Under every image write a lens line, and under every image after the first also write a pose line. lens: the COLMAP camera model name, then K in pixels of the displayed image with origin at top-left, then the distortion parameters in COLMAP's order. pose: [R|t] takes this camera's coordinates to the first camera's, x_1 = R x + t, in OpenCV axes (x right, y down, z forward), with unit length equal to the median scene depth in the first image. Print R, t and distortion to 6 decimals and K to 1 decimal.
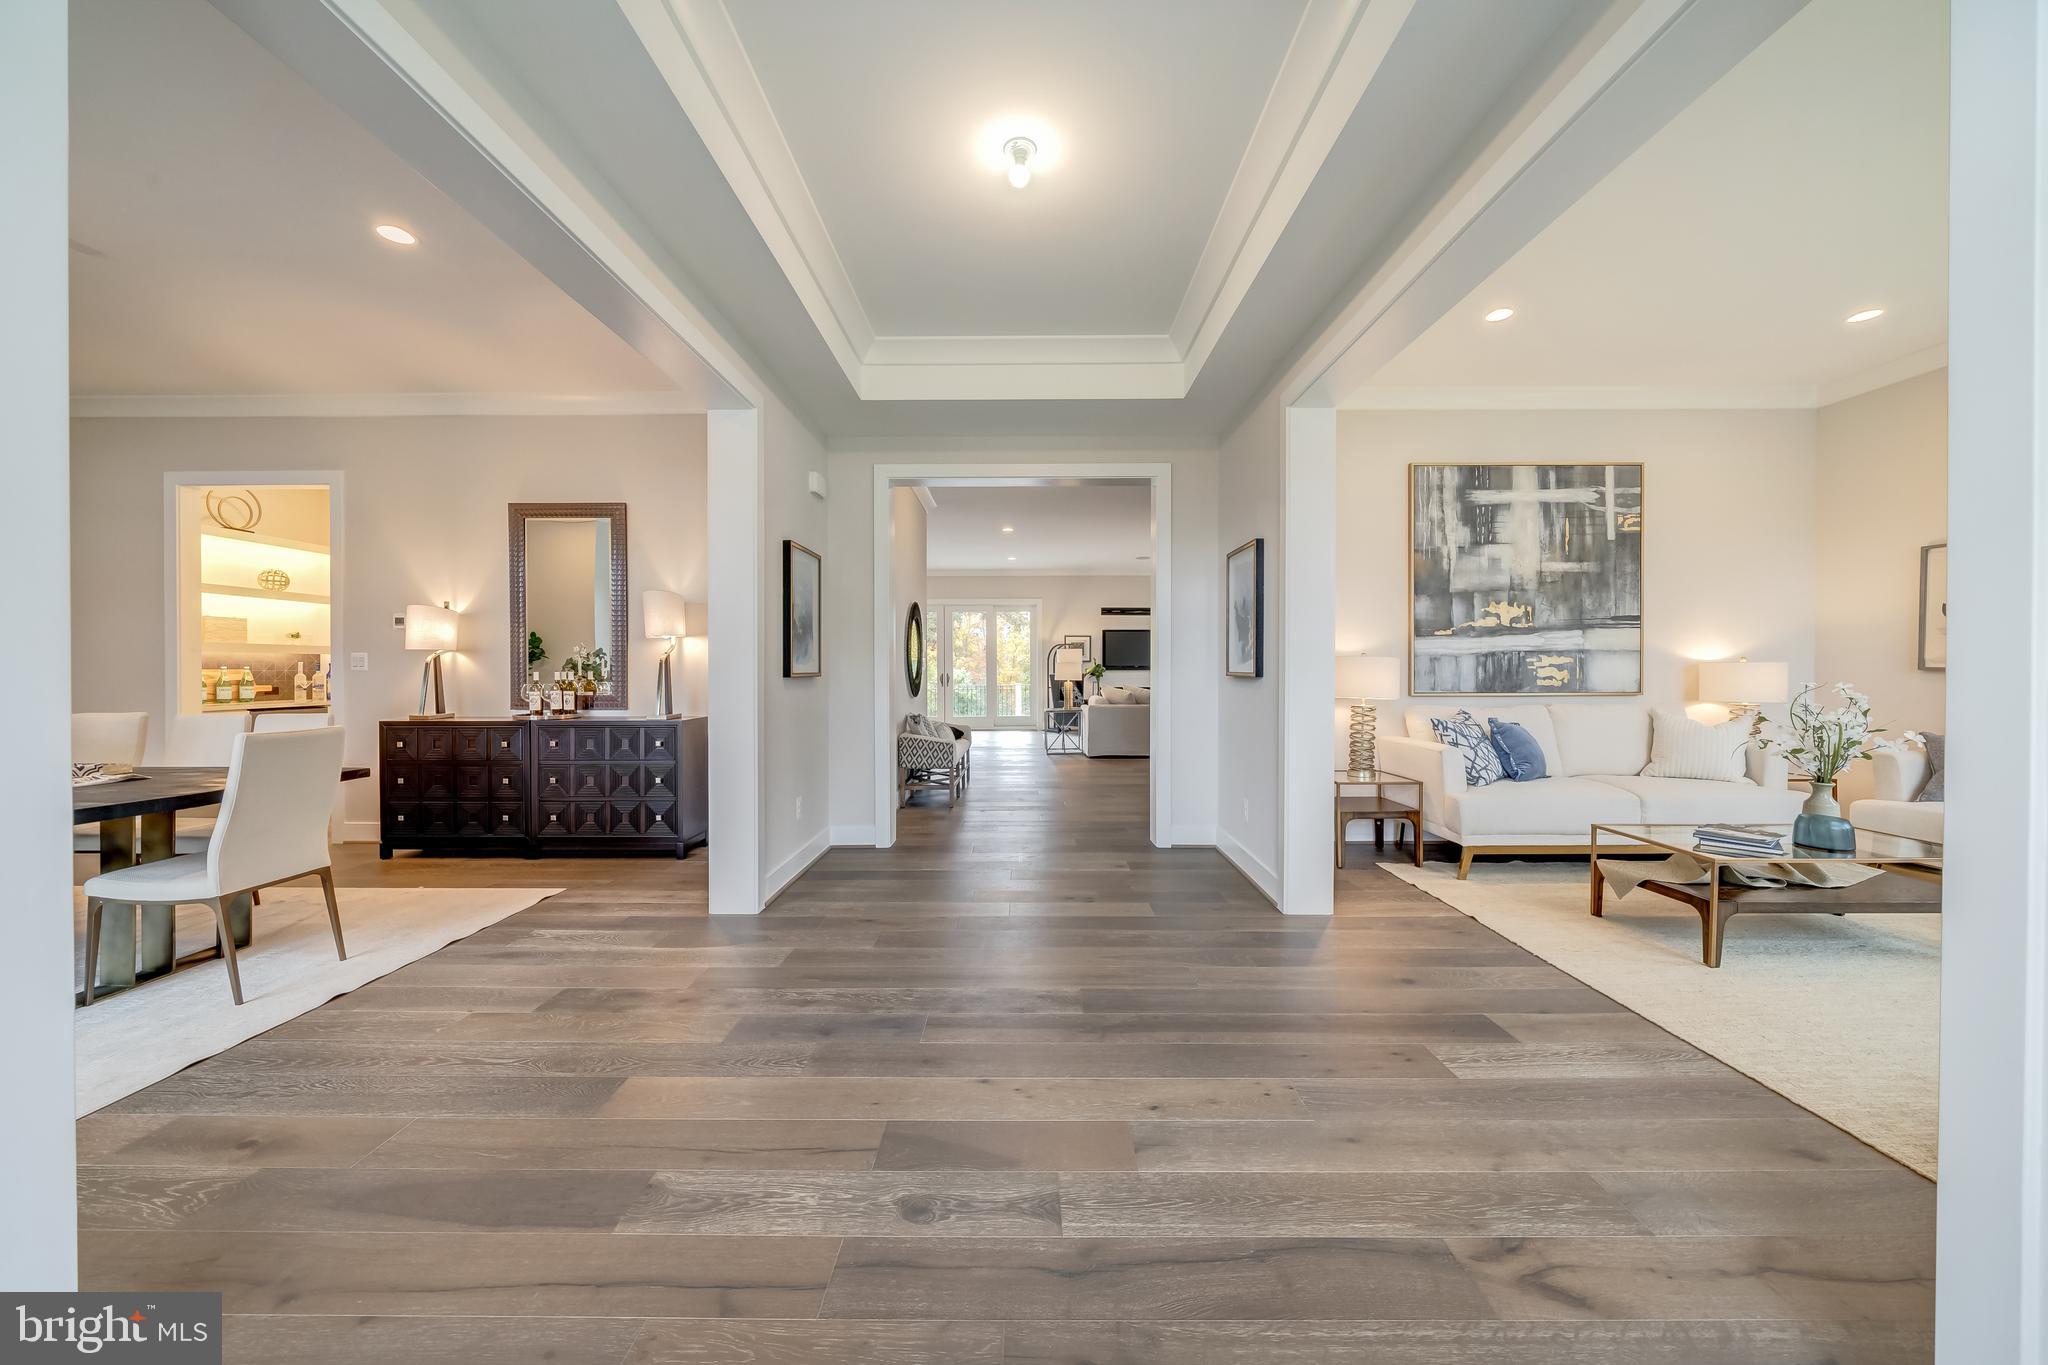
lens RADIAL K [[696.0, 0, 1021.5], [0, 696.0, 674.8], [0, 0, 1]] dist [-0.006909, -0.000068]
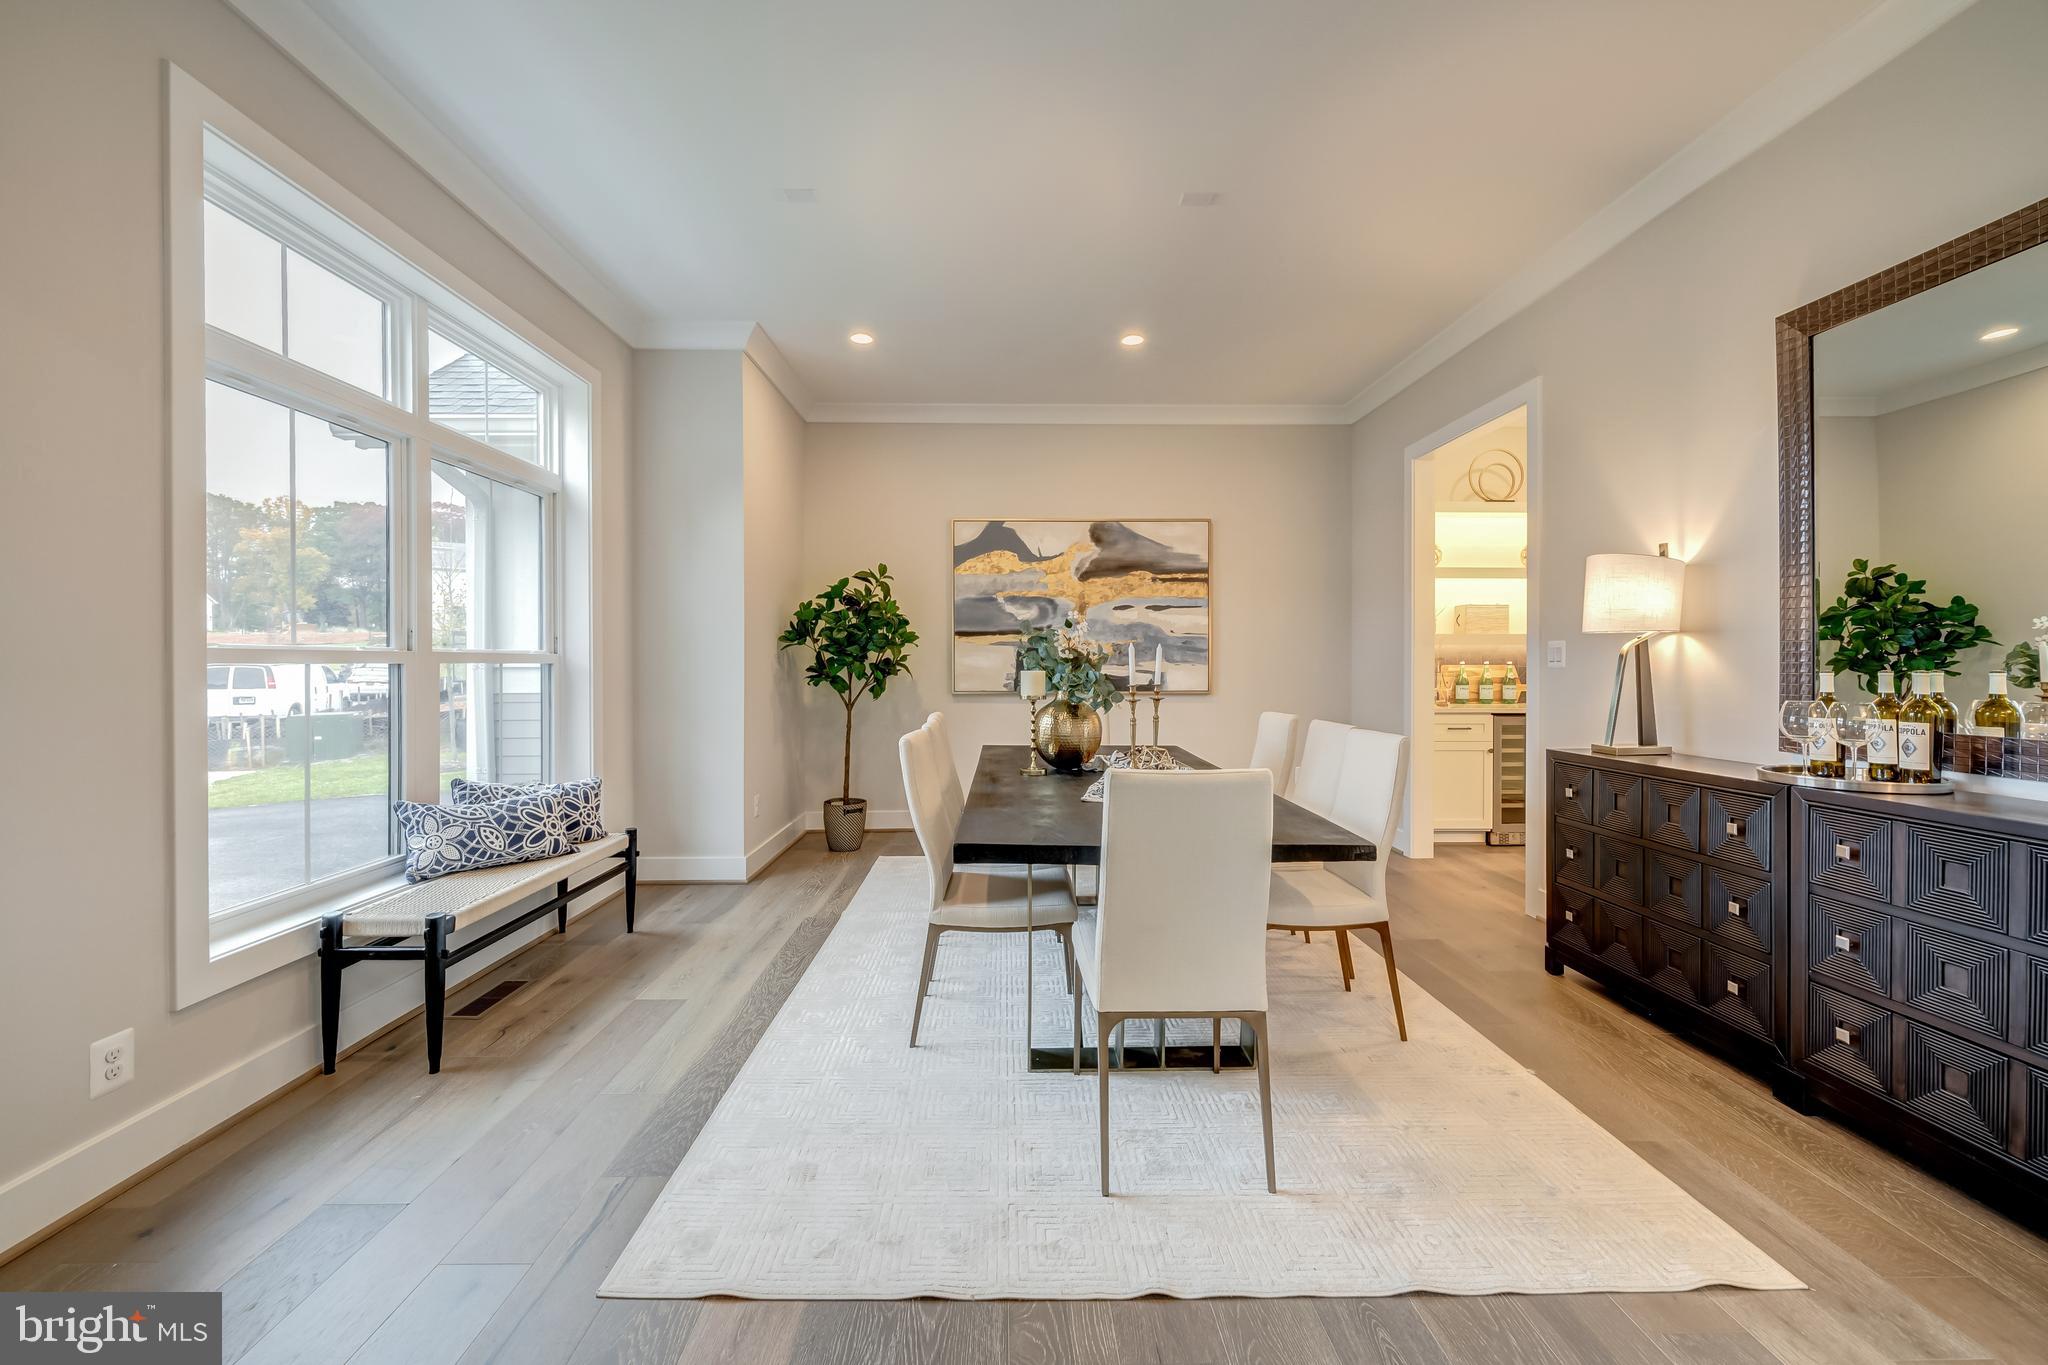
lens RADIAL K [[795.8, 0, 1019.6], [0, 795.8, 667.2], [0, 0, 1]] dist [-0.000657, 0.000129]
pose [[0.031328, 0.004194, -0.999500, -0.215211], [-0.008242, 0.999958, 0.003938, -0.005552], [0.999475, 0.008115, 0.031361, 0.475744]]
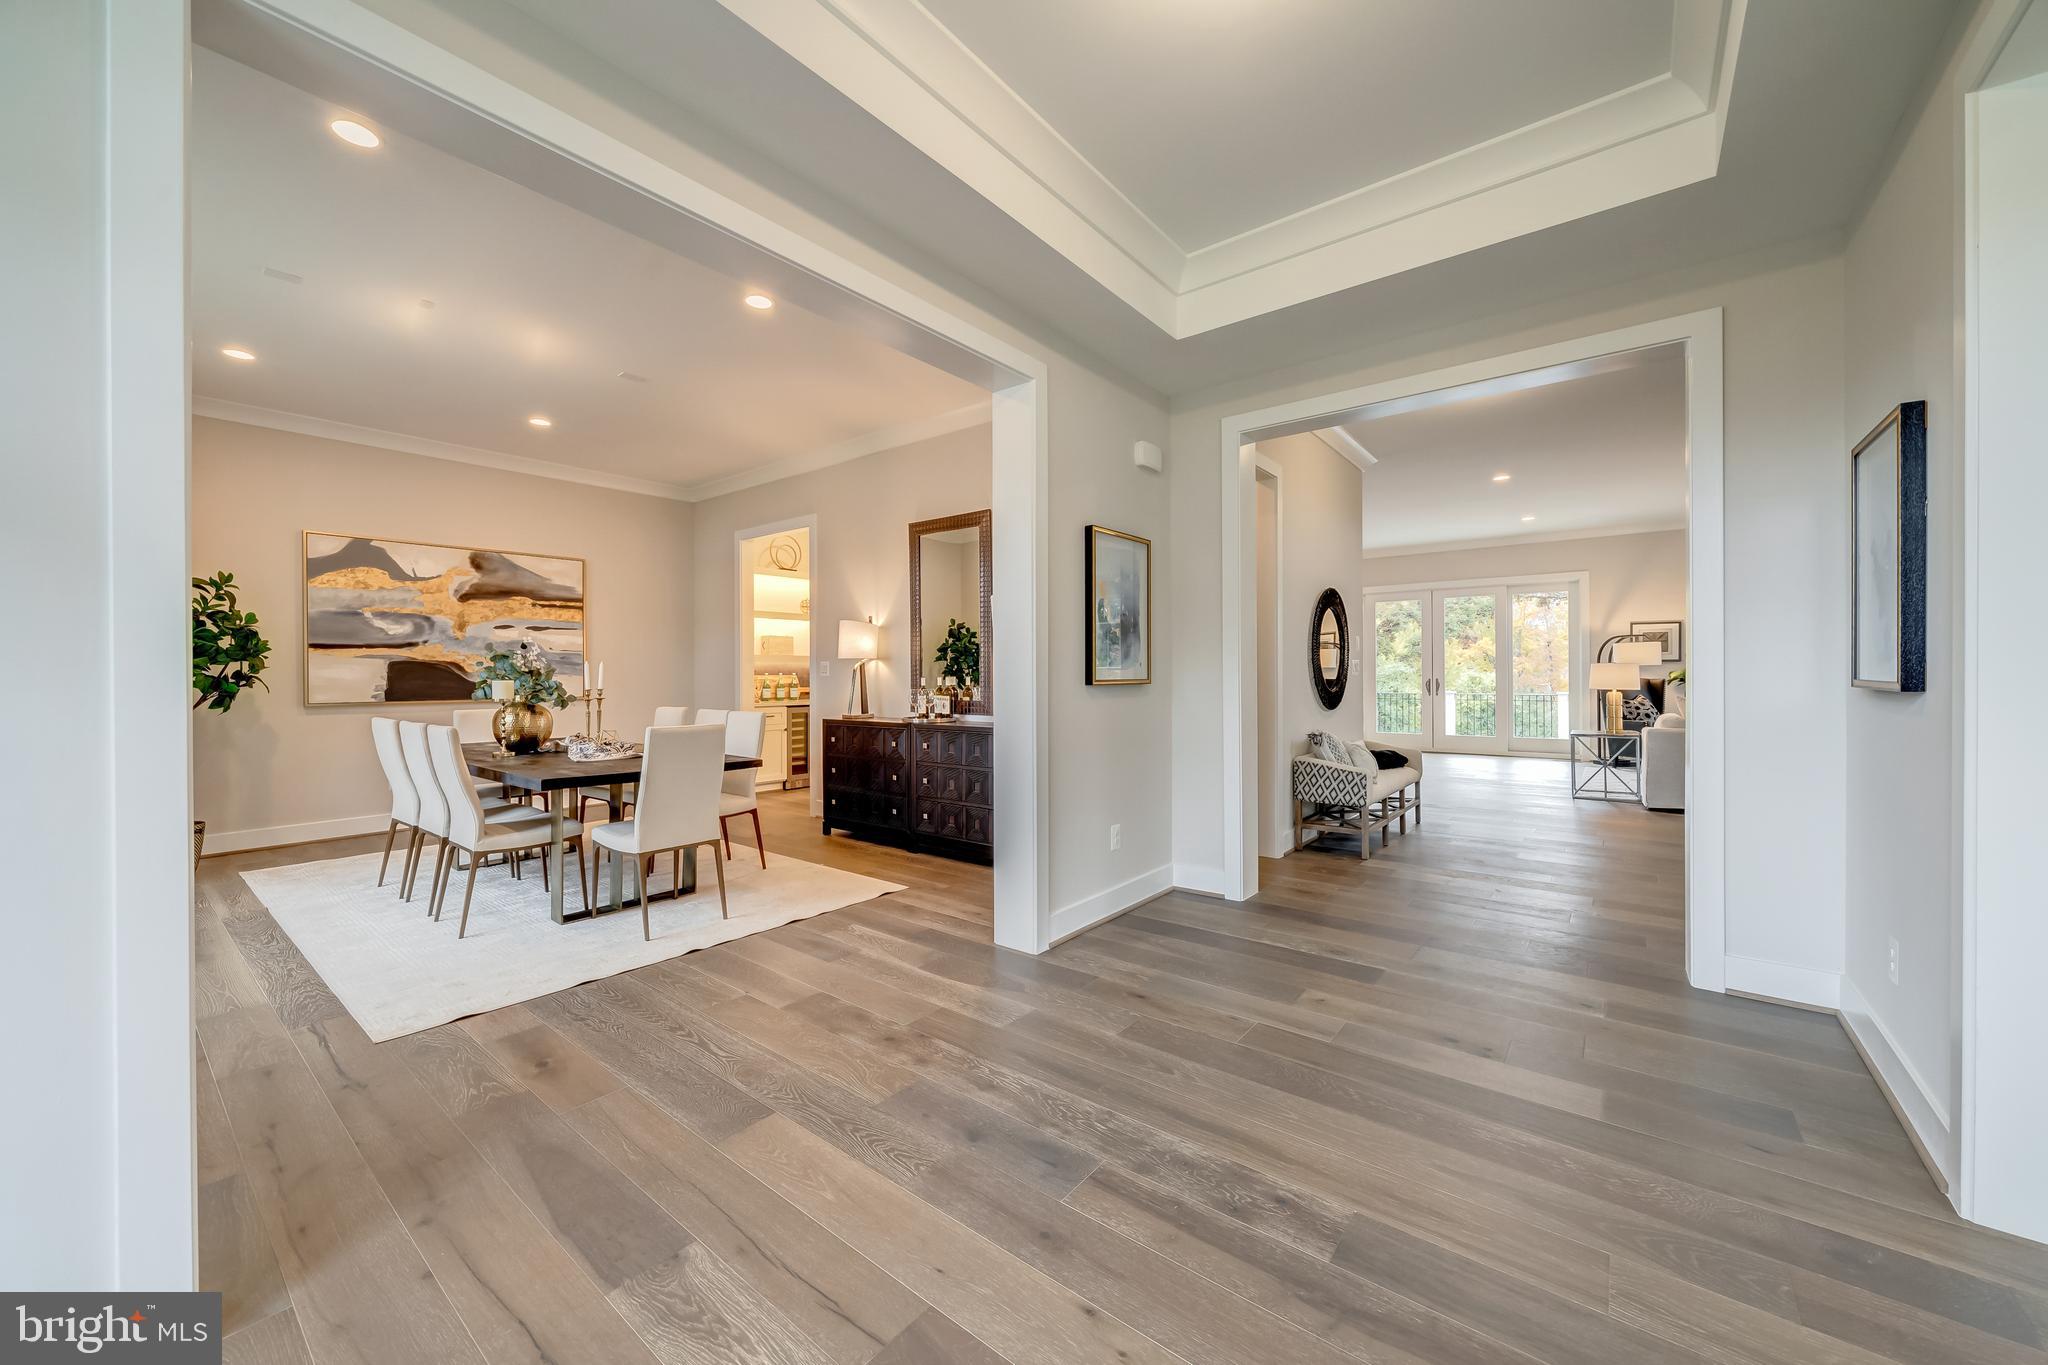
lens RADIAL K [[757.7, 0, 1026.0], [0, 757.7, 676.3], [0, 0, 1]] dist [-0.004284, -0.000198]
pose [[0.787786, -0.000006, -0.615949, 0.146525], [-0.001888, 0.999995, -0.002425, -0.003916], [0.615946, 0.003073, 0.787782, 0.175078]]
